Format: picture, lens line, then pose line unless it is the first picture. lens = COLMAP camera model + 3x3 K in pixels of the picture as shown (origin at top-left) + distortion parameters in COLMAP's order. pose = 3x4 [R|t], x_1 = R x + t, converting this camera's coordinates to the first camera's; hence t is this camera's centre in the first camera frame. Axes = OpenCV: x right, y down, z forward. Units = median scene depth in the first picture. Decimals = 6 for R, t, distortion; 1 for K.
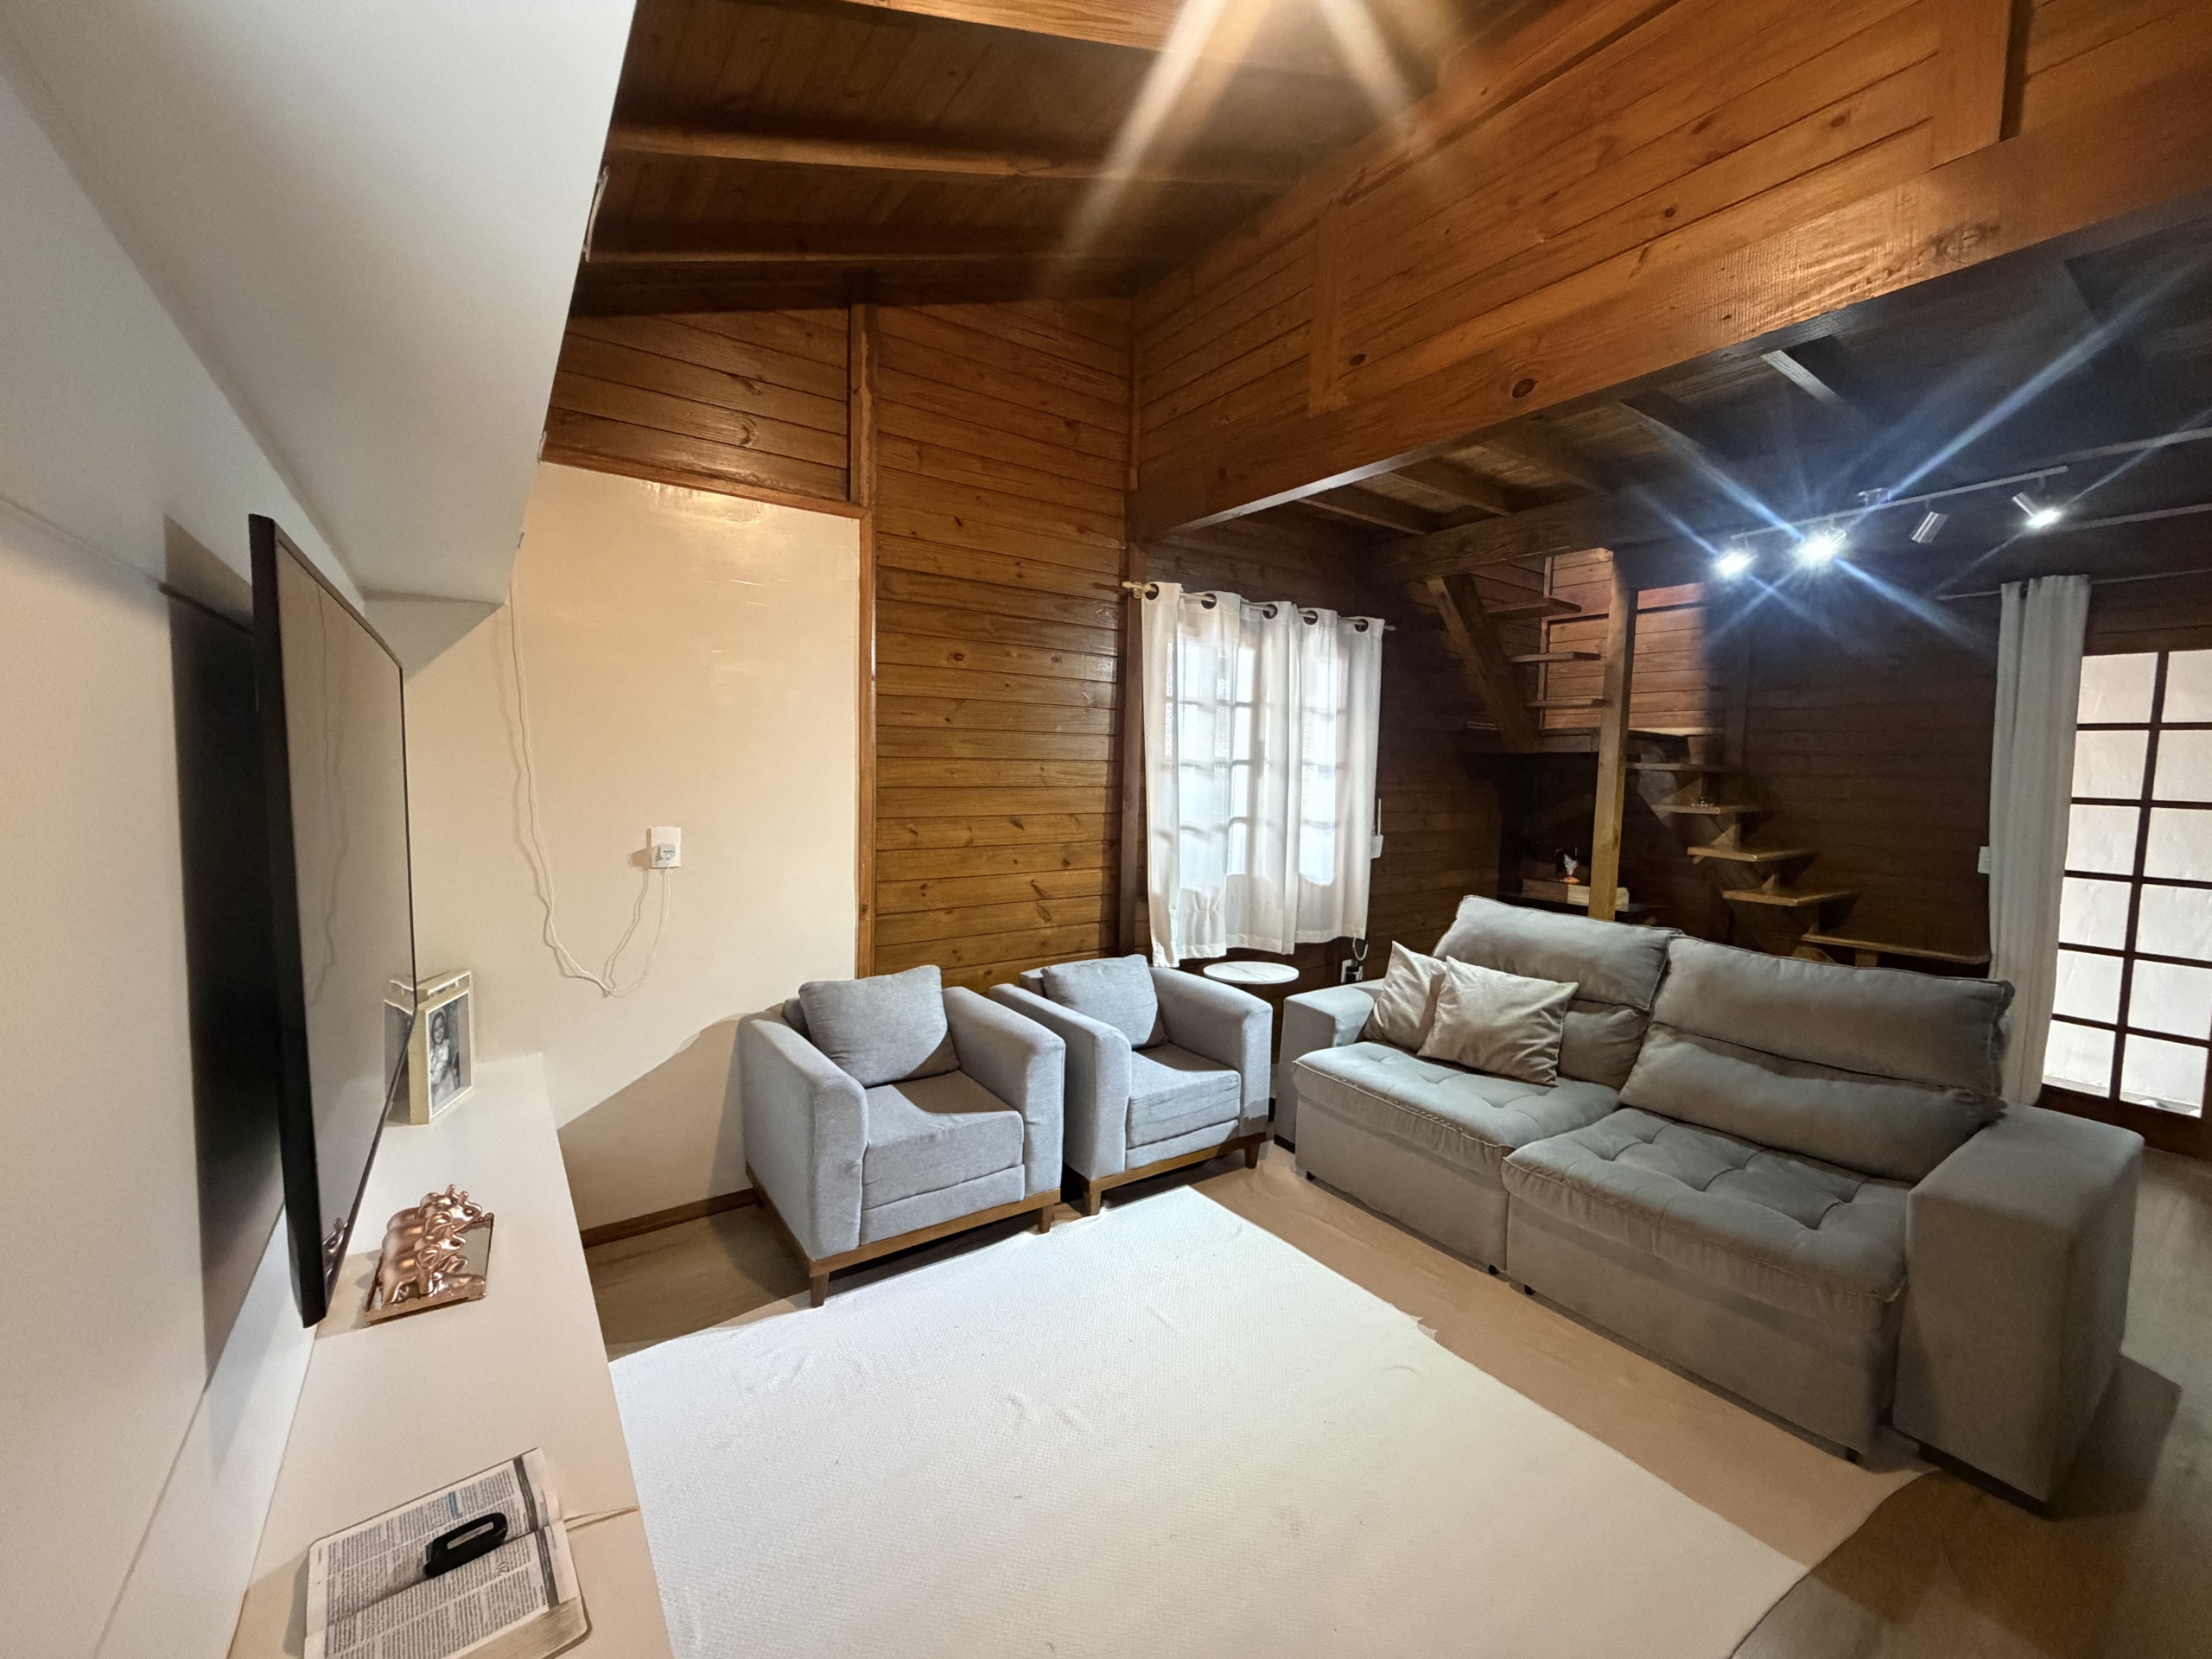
lens RADIAL K [[878.8, 0, 1105.9], [0, 878.8, 830.1], [0, 0, 1]] dist [-0.000653, -0.000049]
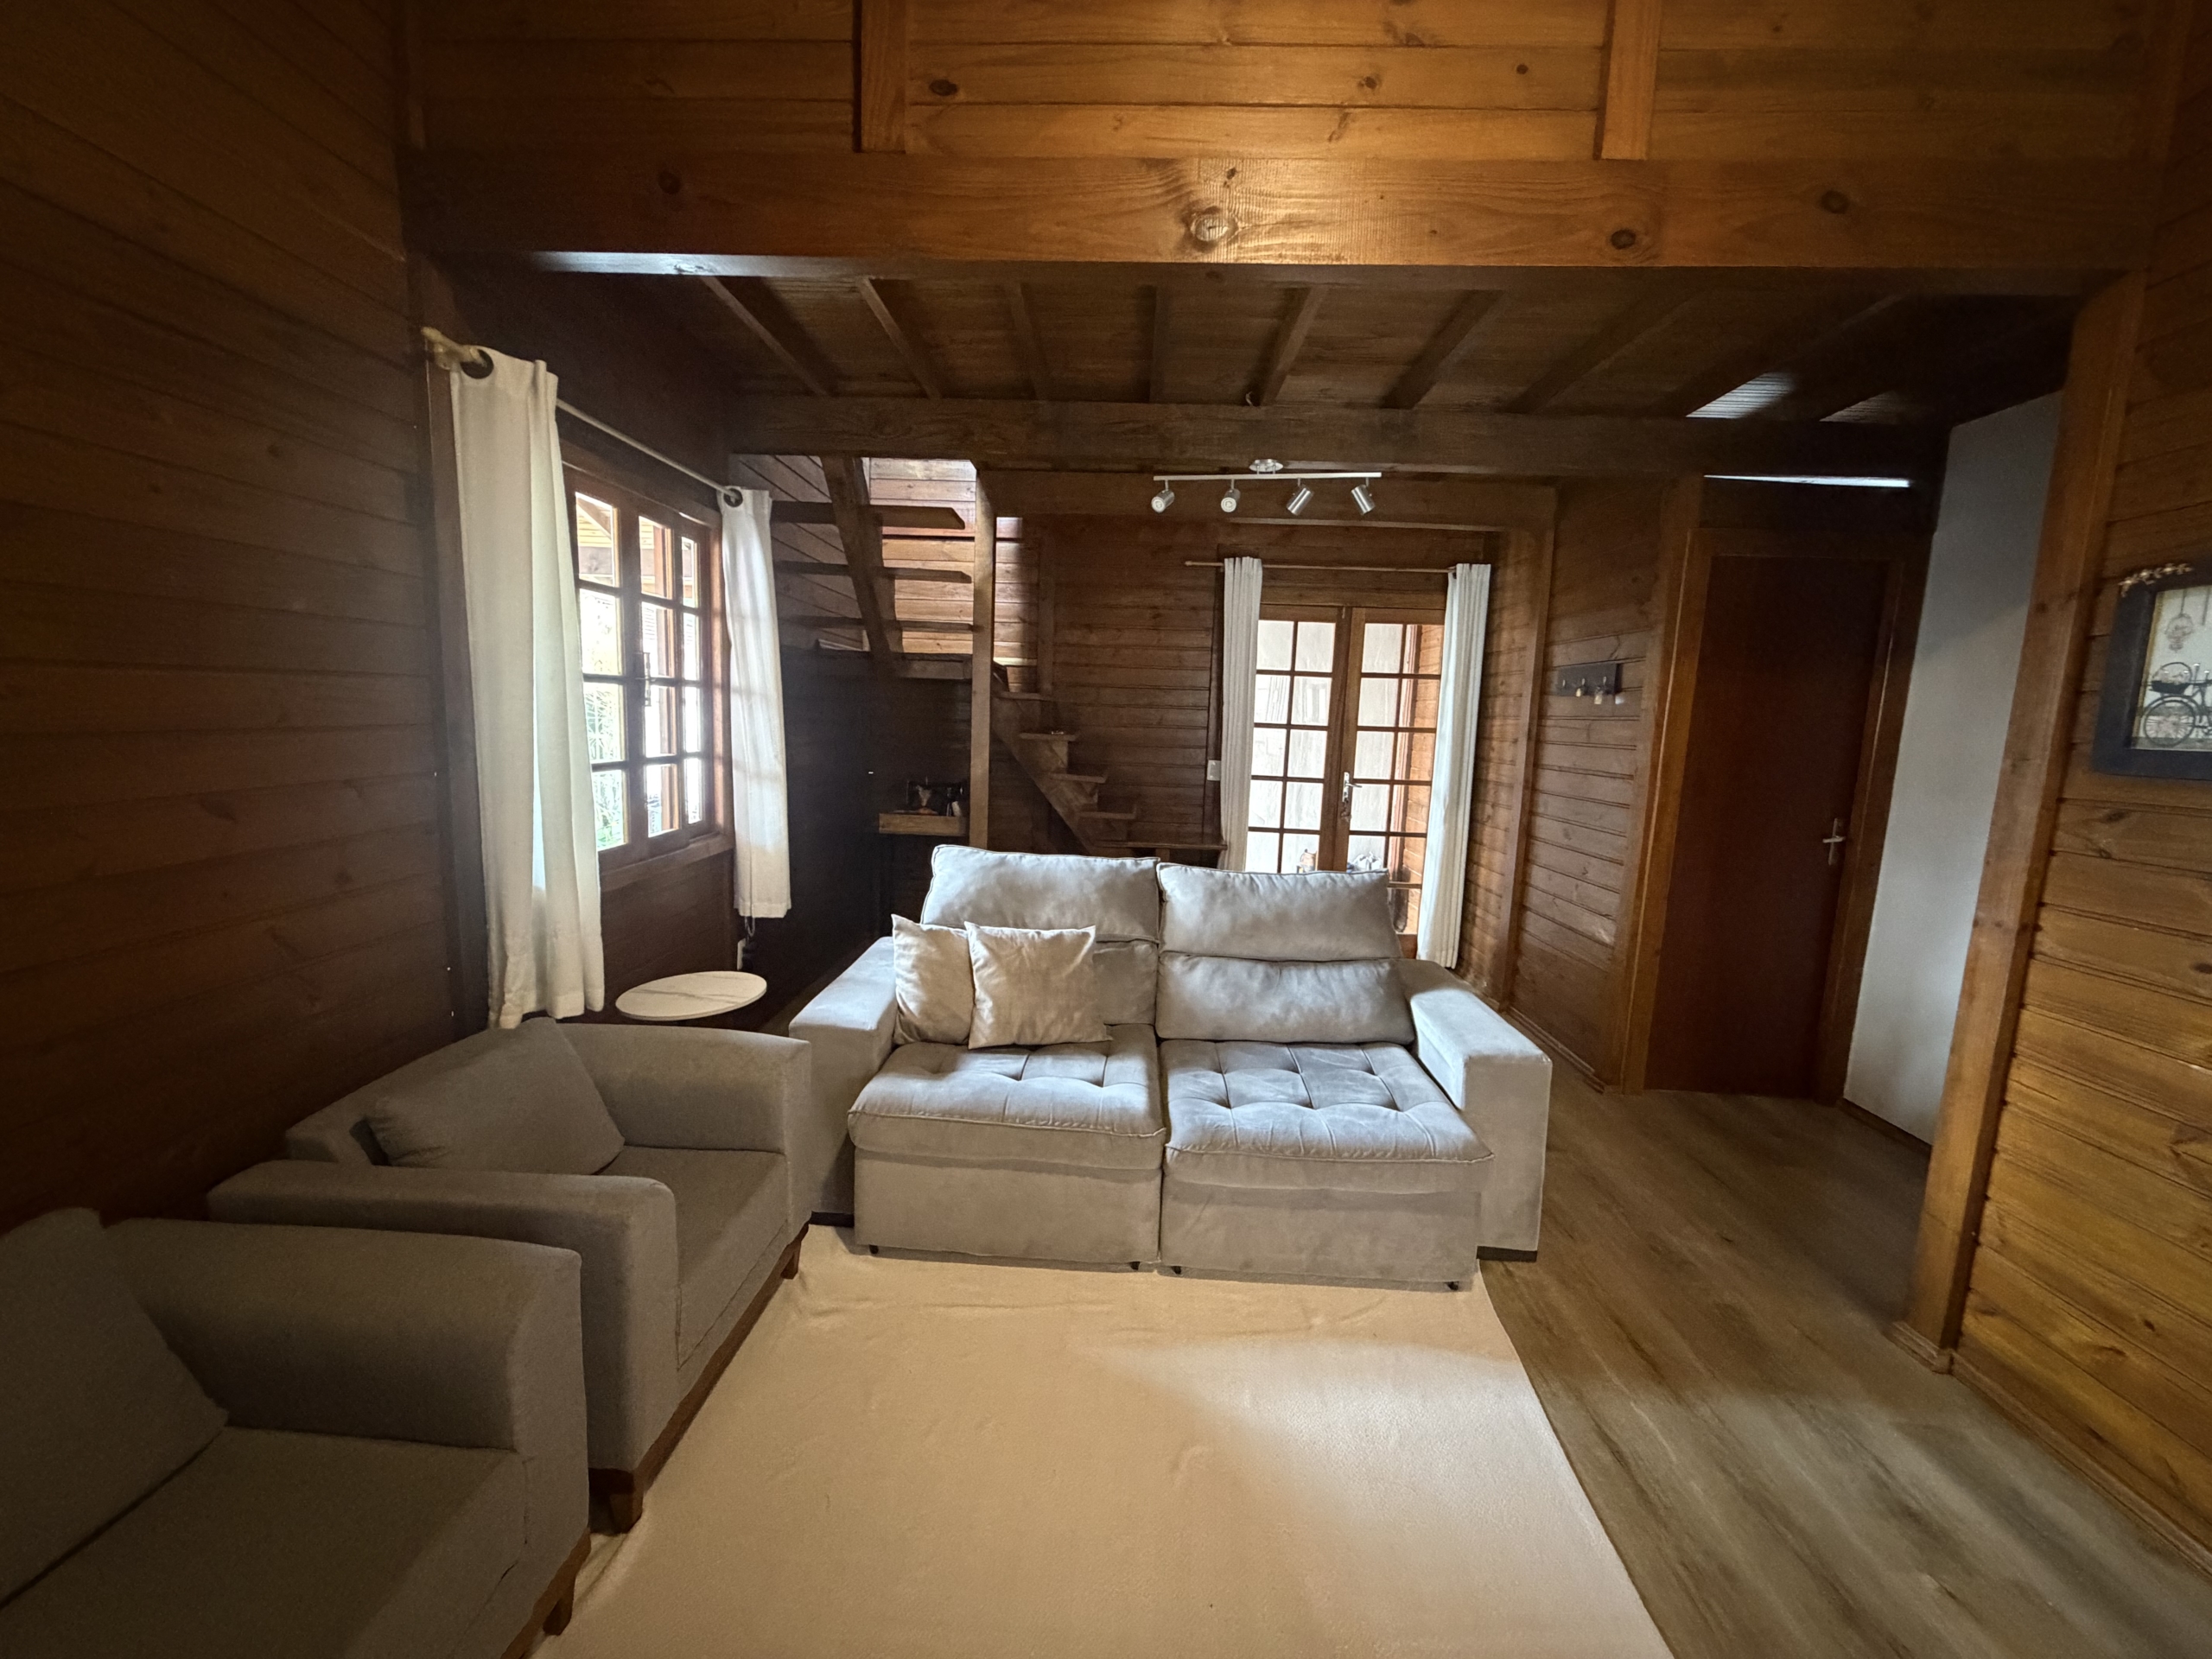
lens RADIAL K [[878.8, 0, 1096.6], [0, 878.8, 828.2], [0, 0, 1]] dist [-0.000653, -0.000049]
pose [[0.611921, -0.105576, 0.783841, -0.179946], [0.036034, 0.993743, 0.105717, -0.029599], [-0.790098, -0.036445, 0.611896, 0.371010]]
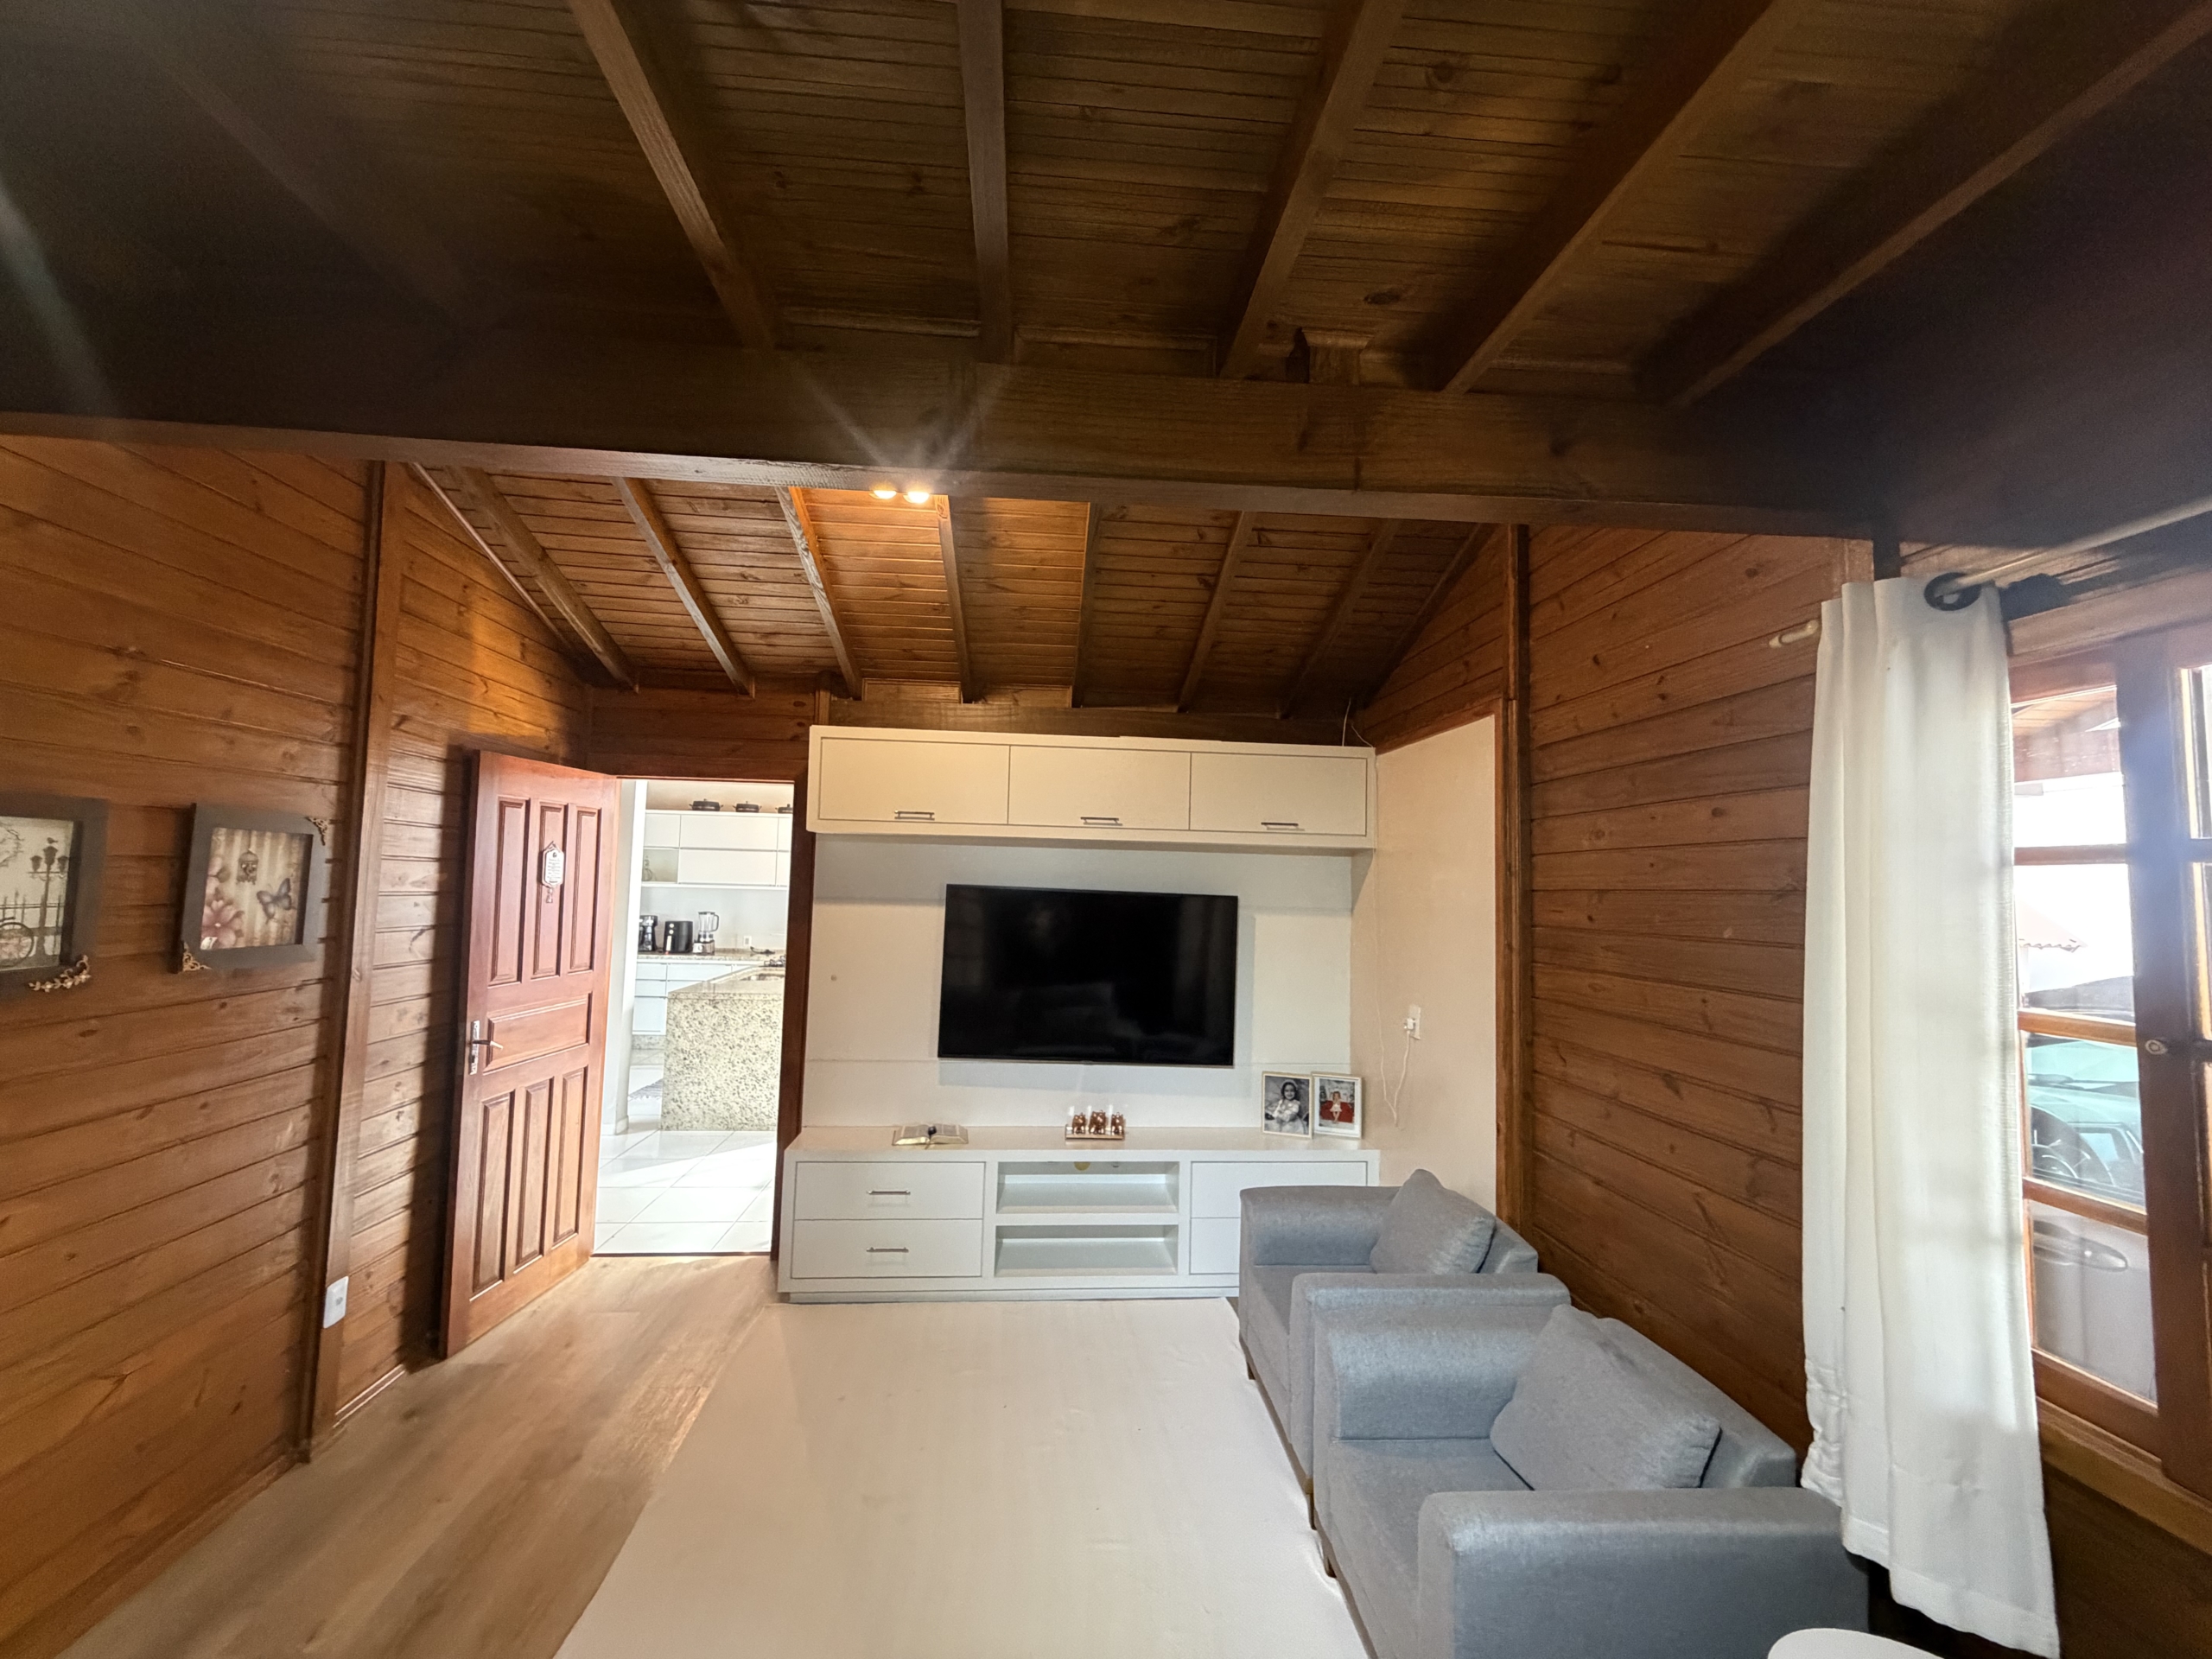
lens RADIAL K [[878.8, 0, 1101.1], [0, 878.8, 830.6], [0, 0, 1]] dist [-0.000653, -0.000049]
pose [[-0.508013, -0.087921, -0.856850, 0.651465], [-0.098012, 0.994216, -0.043906, -0.120113], [0.855755, 0.061677, -0.513692, 0.972142]]
